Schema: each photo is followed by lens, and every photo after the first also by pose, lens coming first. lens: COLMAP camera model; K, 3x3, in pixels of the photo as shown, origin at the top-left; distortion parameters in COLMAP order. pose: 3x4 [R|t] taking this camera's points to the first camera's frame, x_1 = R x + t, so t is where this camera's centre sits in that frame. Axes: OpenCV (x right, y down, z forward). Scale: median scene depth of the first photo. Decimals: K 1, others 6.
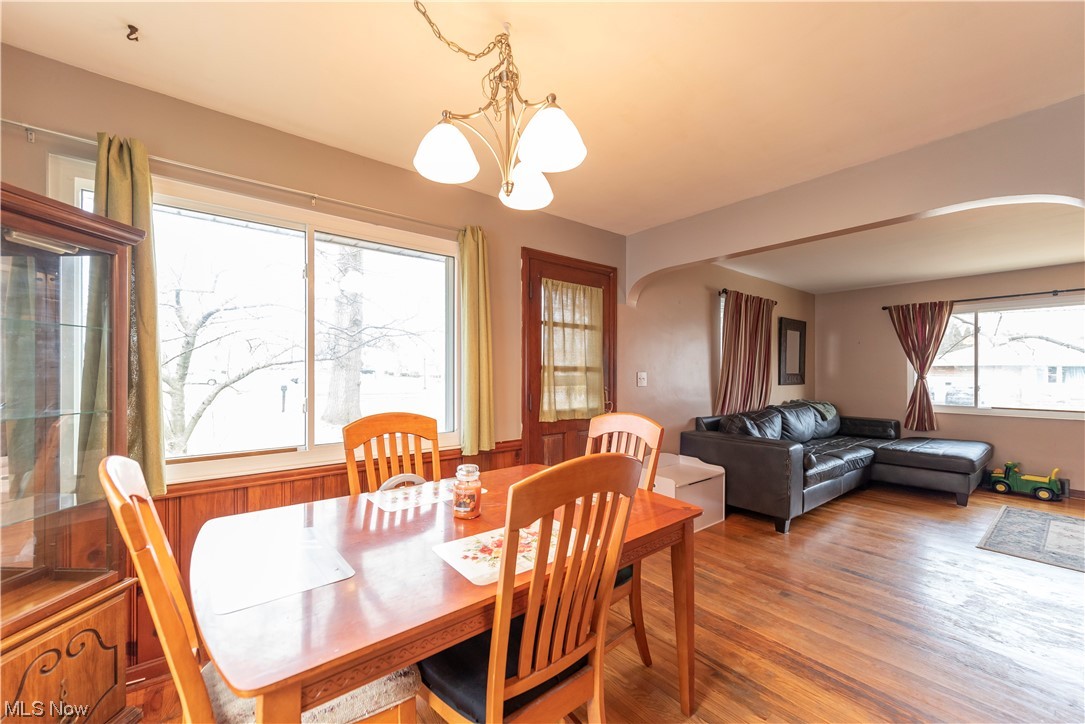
lens RADIAL K [[437.3, 0, 533.9], [0, 437.3, 371.4], [0, 0, 1]] dist [0.002282, -0.001163]
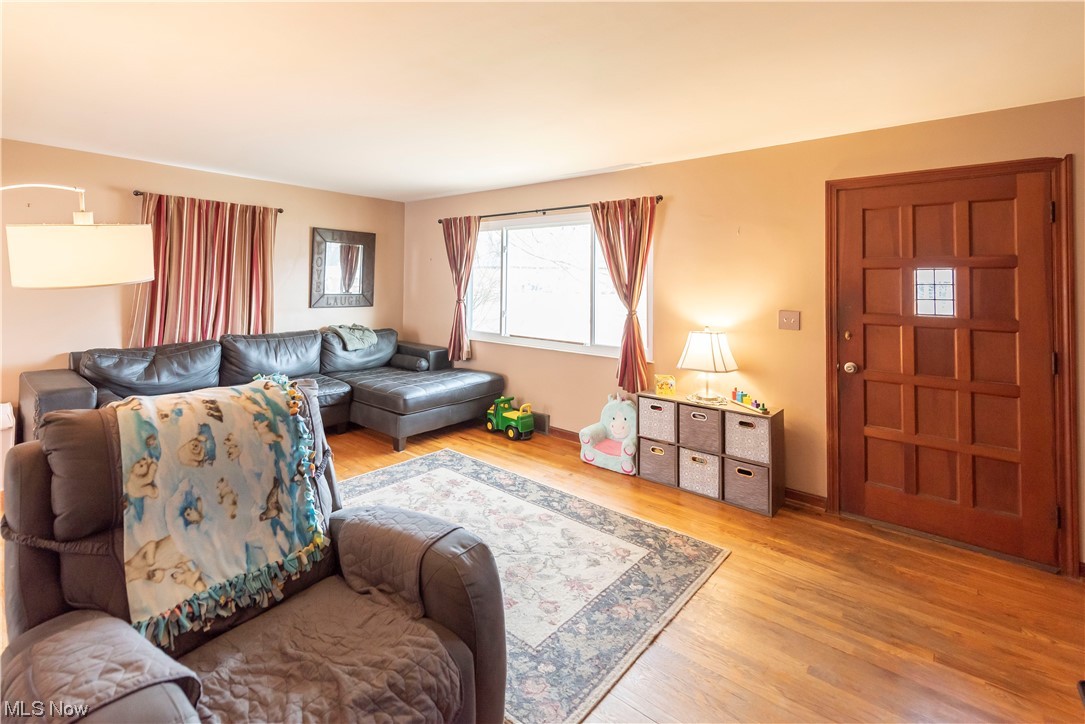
lens RADIAL K [[507.1, 0, 511.3], [0, 507.1, 266.3], [0, 0, 1]] dist [0.001801, -0.000193]
pose [[0.986707, 0.019148, 0.161377, 1.039301], [-0.015267, 0.999564, -0.025256, -0.039838], [-0.161790, 0.022456, 0.986570, -0.045146]]
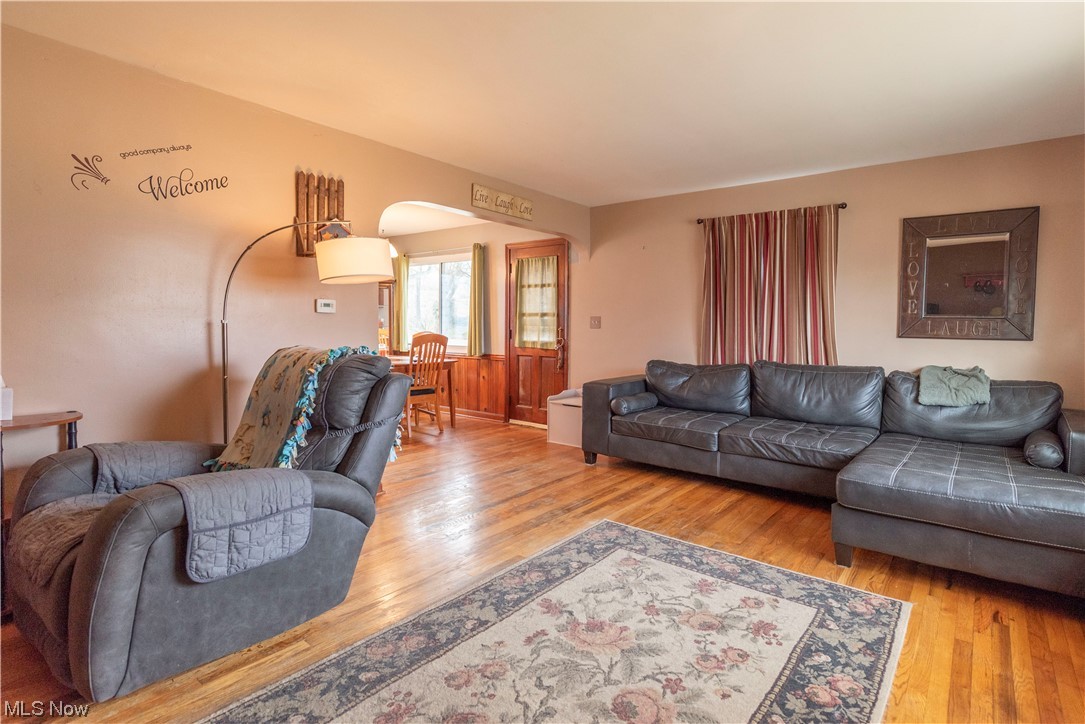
lens RADIAL K [[543.9, 0, 581.9], [0, 543.9, 335.8], [0, 0, 1]] dist [0.016444, 0.000199]
pose [[0.248841, 0.017749, -0.968382, 1.537560], [-0.008231, 0.999835, 0.016210, 0.028836], [0.968509, 0.003937, 0.248946, 0.541497]]
